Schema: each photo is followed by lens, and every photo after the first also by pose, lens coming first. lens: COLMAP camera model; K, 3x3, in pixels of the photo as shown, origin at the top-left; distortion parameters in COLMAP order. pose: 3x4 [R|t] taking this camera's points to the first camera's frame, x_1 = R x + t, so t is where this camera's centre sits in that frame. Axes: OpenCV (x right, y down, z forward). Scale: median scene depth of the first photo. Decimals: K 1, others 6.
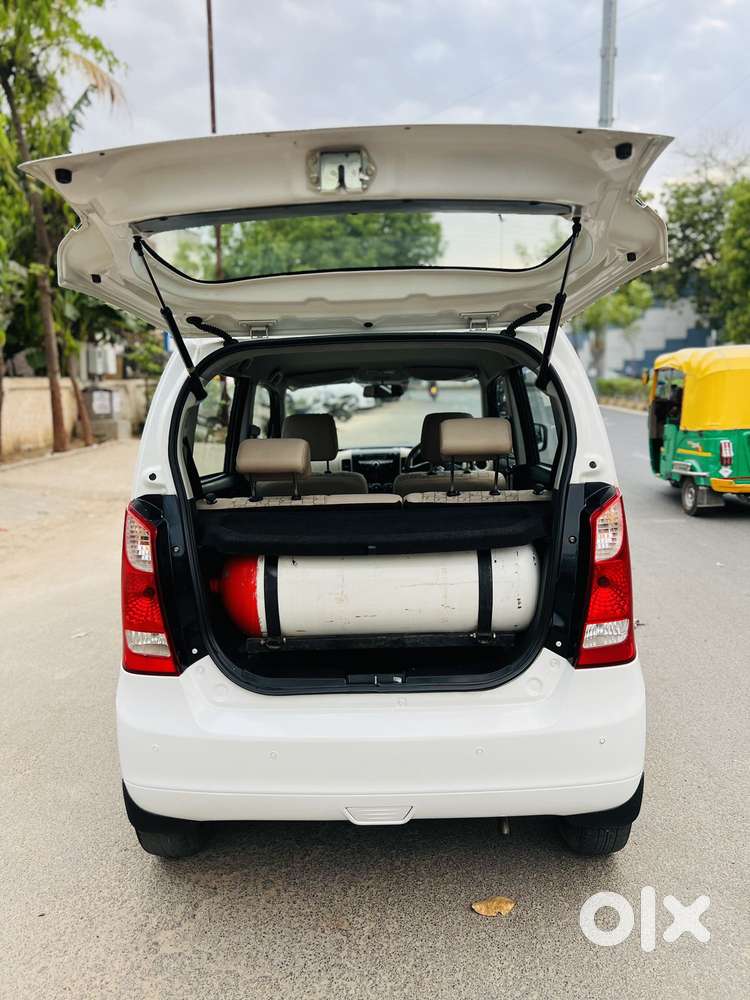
lens RADIAL K [[746.9, 0, 375.0], [0, 746.9, 500.0], [0, 0, 1]] dist [0.067210, -0.085005]
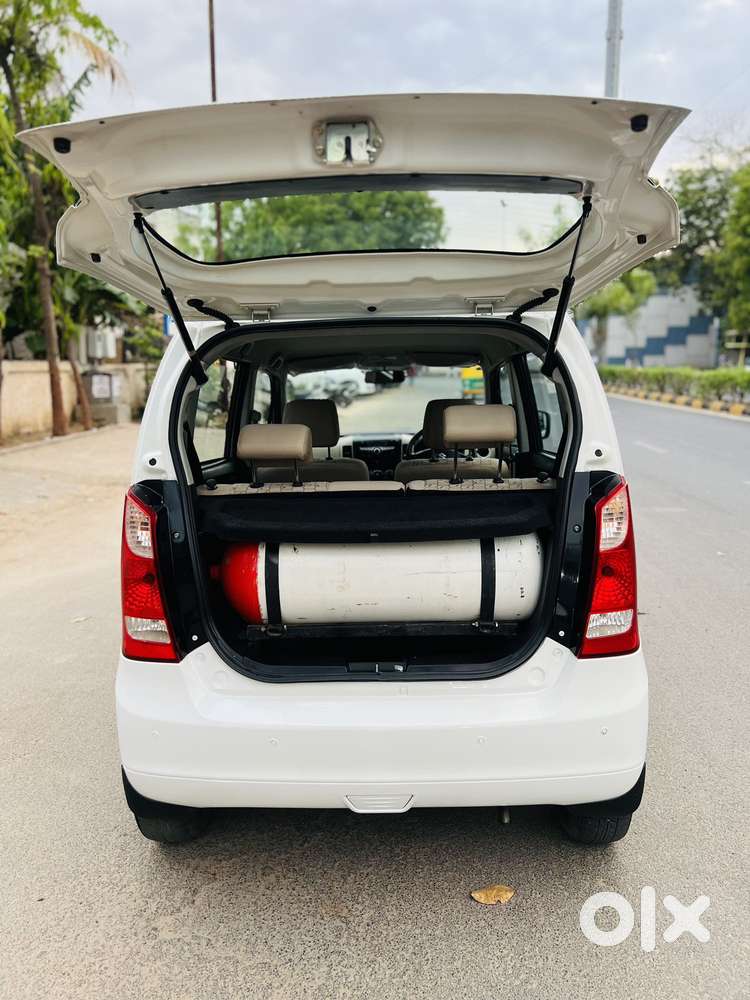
lens RADIAL K [[746.9, 0, 375.0], [0, 746.9, 500.0], [0, 0, 1]] dist [0.067210, -0.085005]
pose [[0.999973, 0.007250, 0.000664, -0.003154], [-0.007261, 0.999808, 0.018175, -0.000755], [-0.000532, -0.018179, 0.999835, 0.008929]]
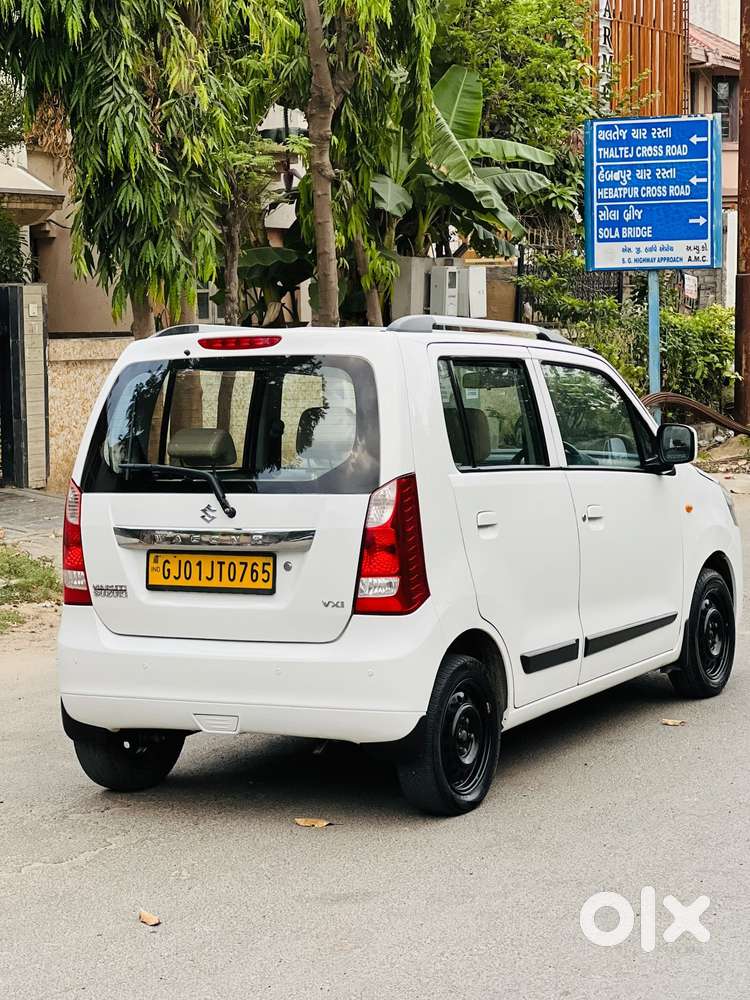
lens RADIAL K [[2053.7, 0, 375.0], [0, 2053.7, 500.0], [0, 0, 1]] dist [0.193976, 0.063206]
pose [[0.899359, 0.037646, -0.435588, 1.393407], [-0.067079, 0.996371, -0.052386, 0.165092], [0.432035, 0.076333, 0.898620, -1.624575]]
